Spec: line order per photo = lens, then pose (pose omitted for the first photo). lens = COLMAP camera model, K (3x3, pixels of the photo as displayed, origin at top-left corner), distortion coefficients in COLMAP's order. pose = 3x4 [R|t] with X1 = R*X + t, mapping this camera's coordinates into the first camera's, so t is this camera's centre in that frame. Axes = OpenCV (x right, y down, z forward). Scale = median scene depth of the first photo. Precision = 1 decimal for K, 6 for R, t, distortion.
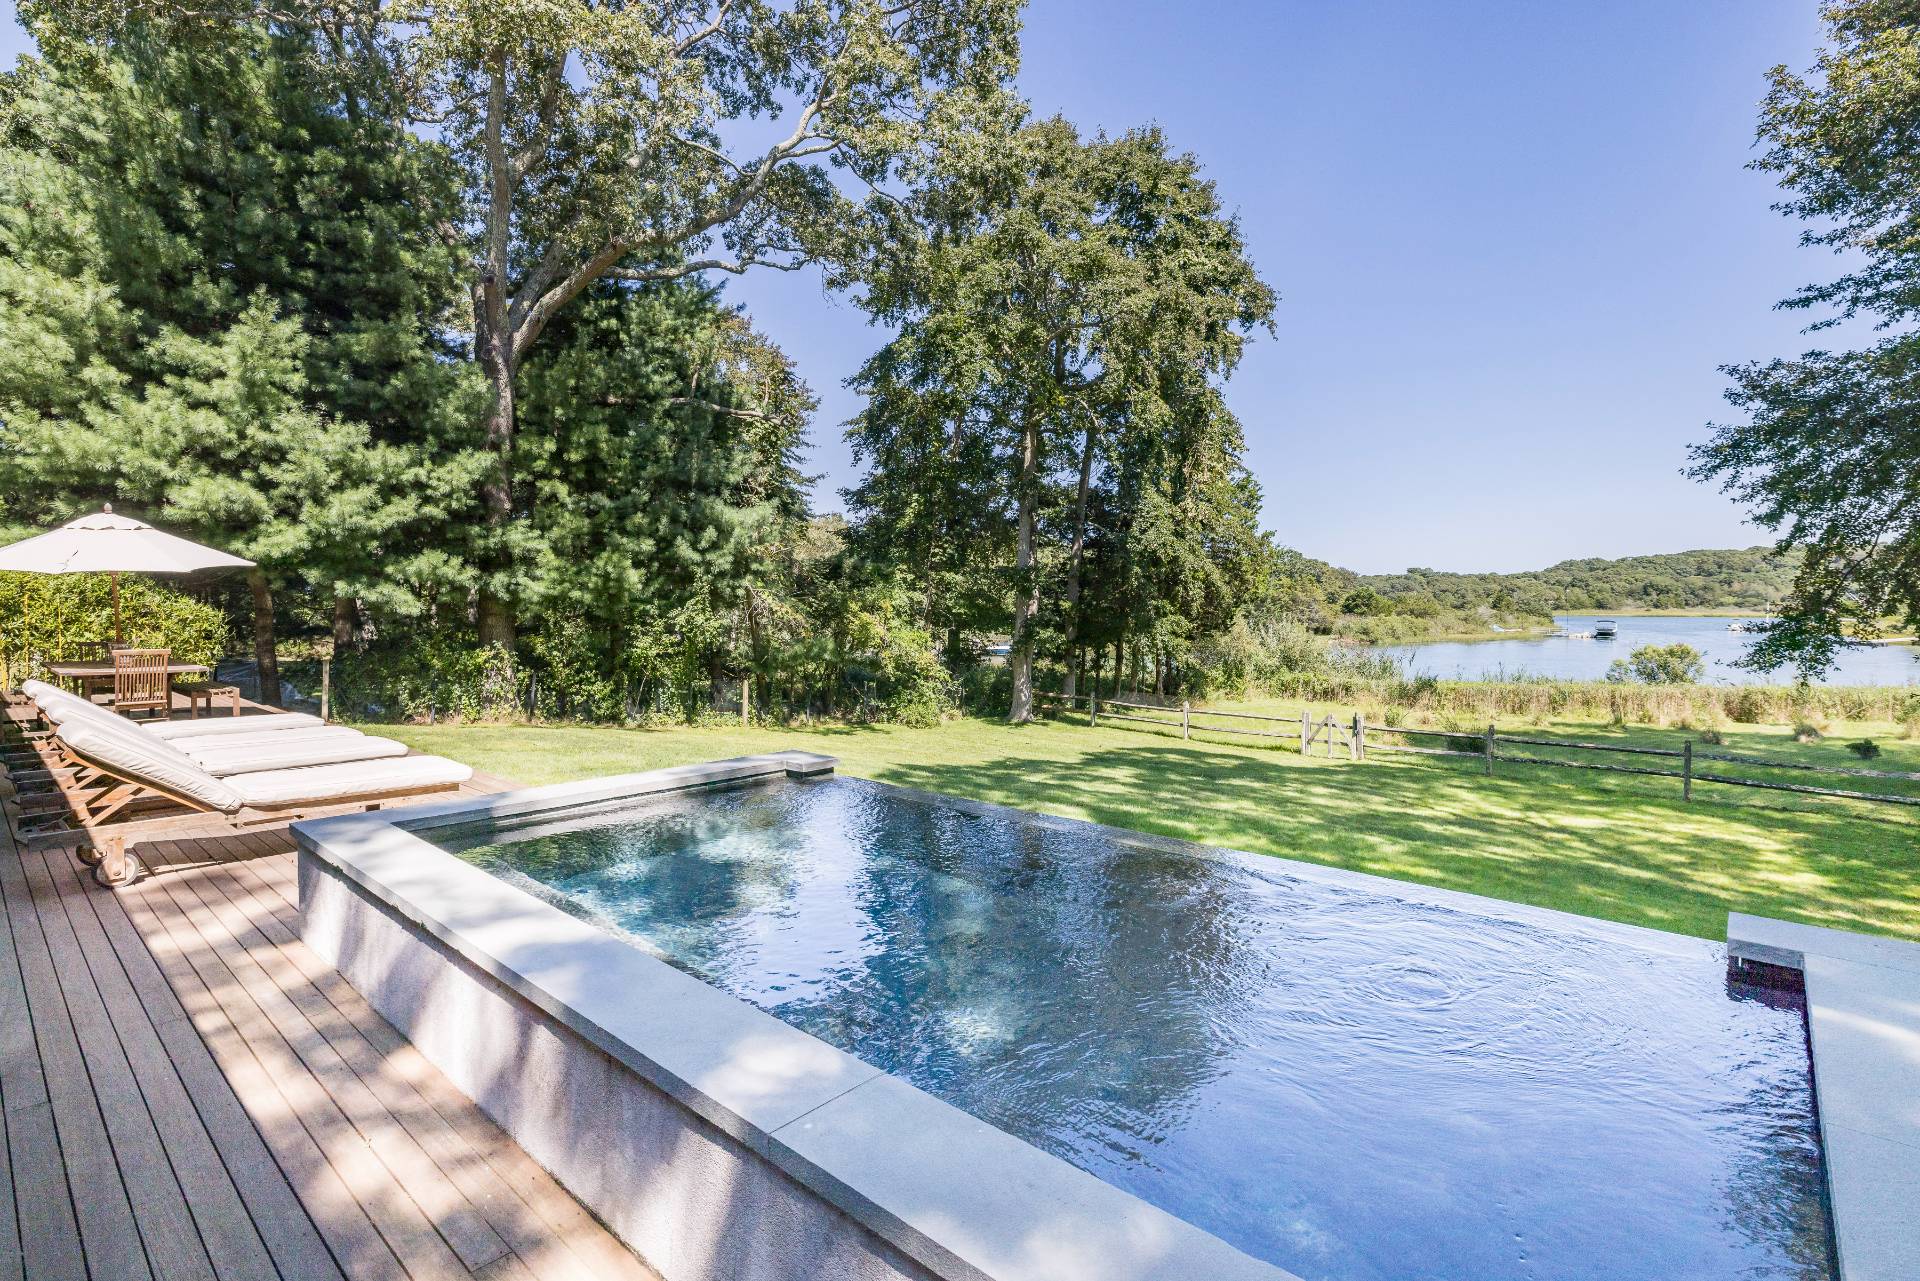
lens RADIAL K [[926.0, 0, 960.0], [0, 926.0, 640.5], [0, 0, 1]] dist [-0.000379, -0.000118]
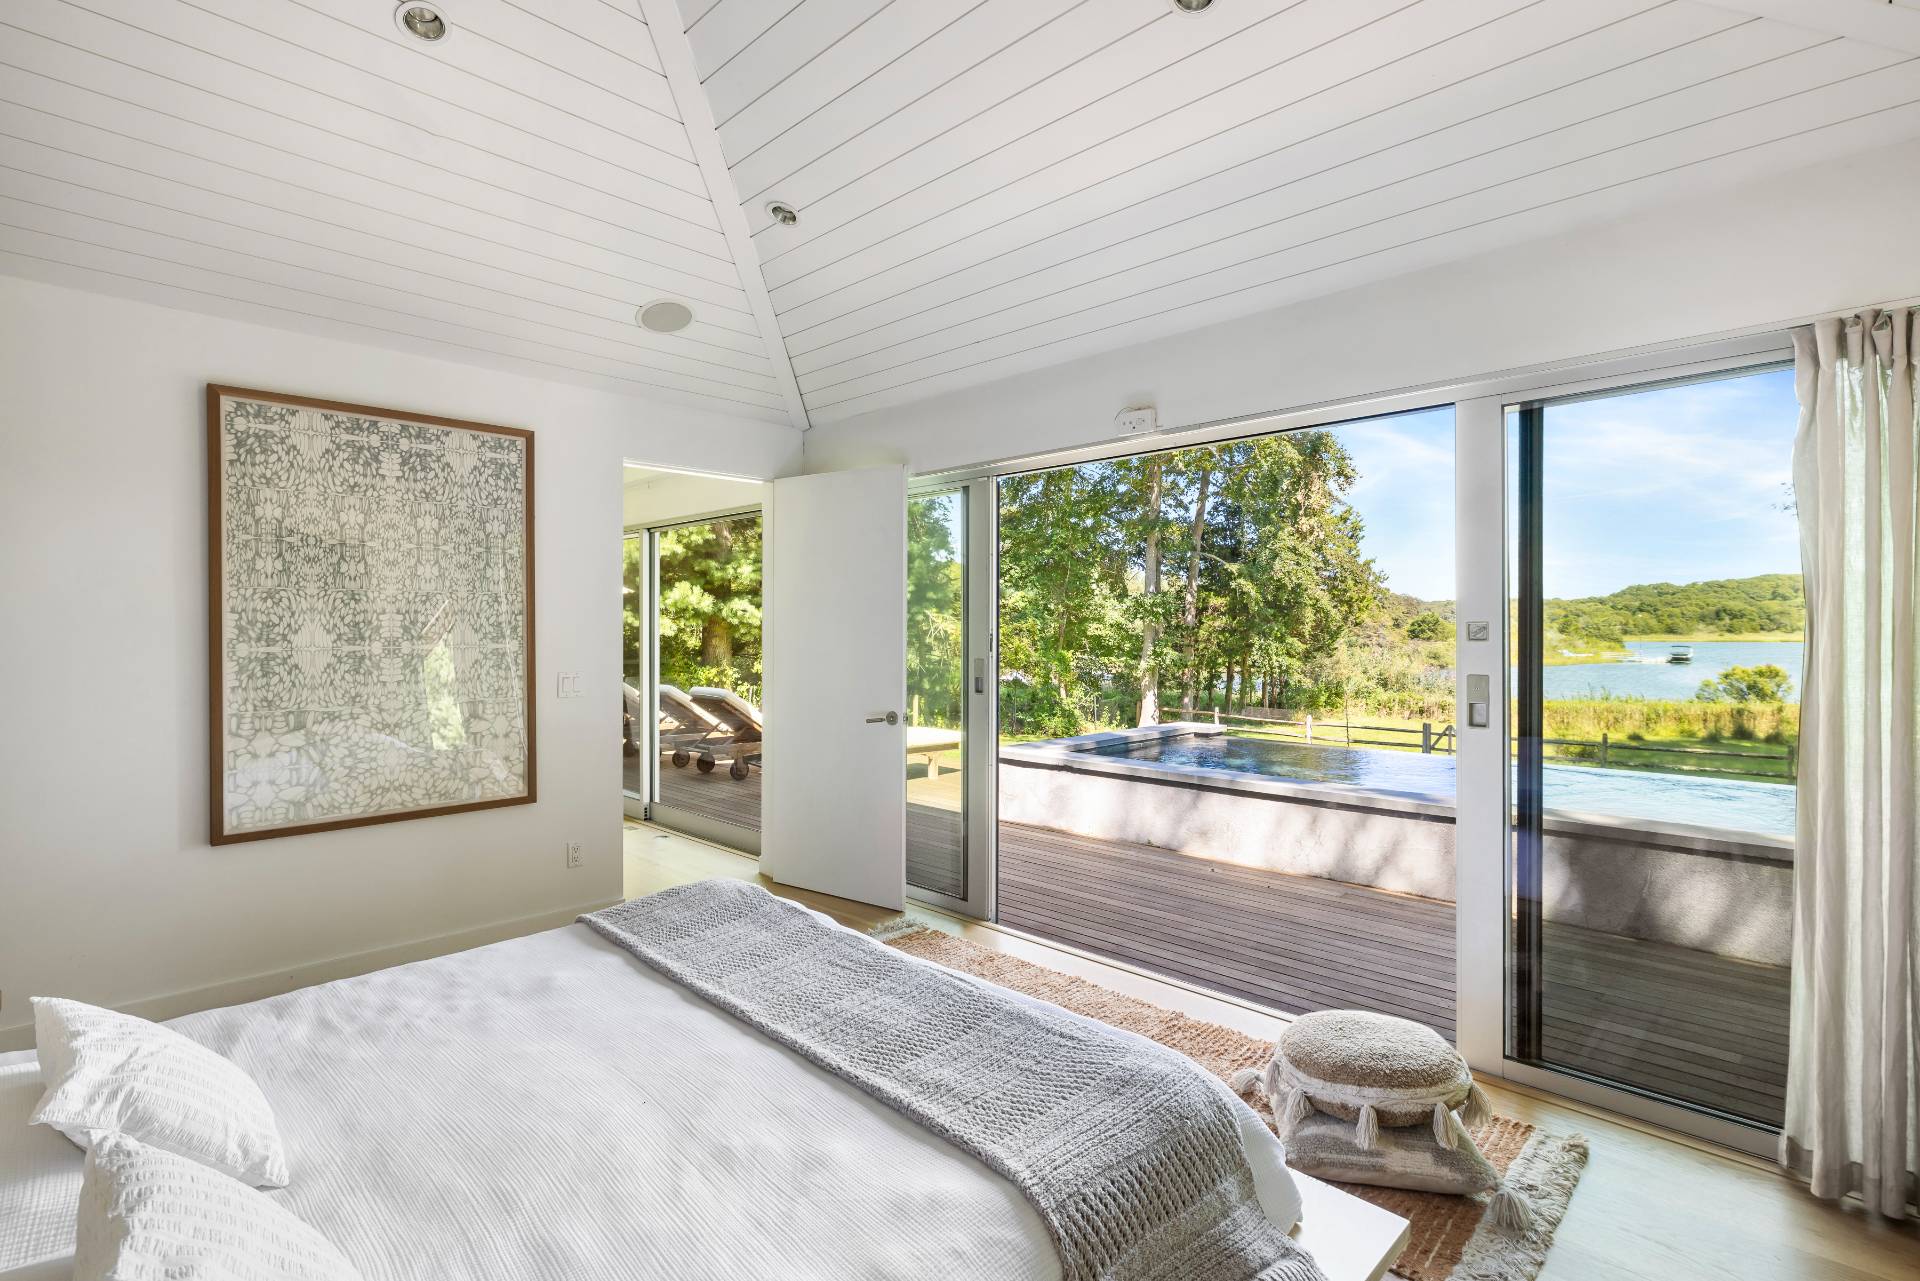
lens RADIAL K [[917.3, 0, 969.2], [0, 917.3, 629.9], [0, 0, 1]] dist [0.000906, 0.000731]
pose [[0.998946, -0.002606, -0.045824, -0.071599], [0.000738, 0.999170, -0.040735, 0.005922], [0.045892, 0.040659, 0.998119, -0.072410]]
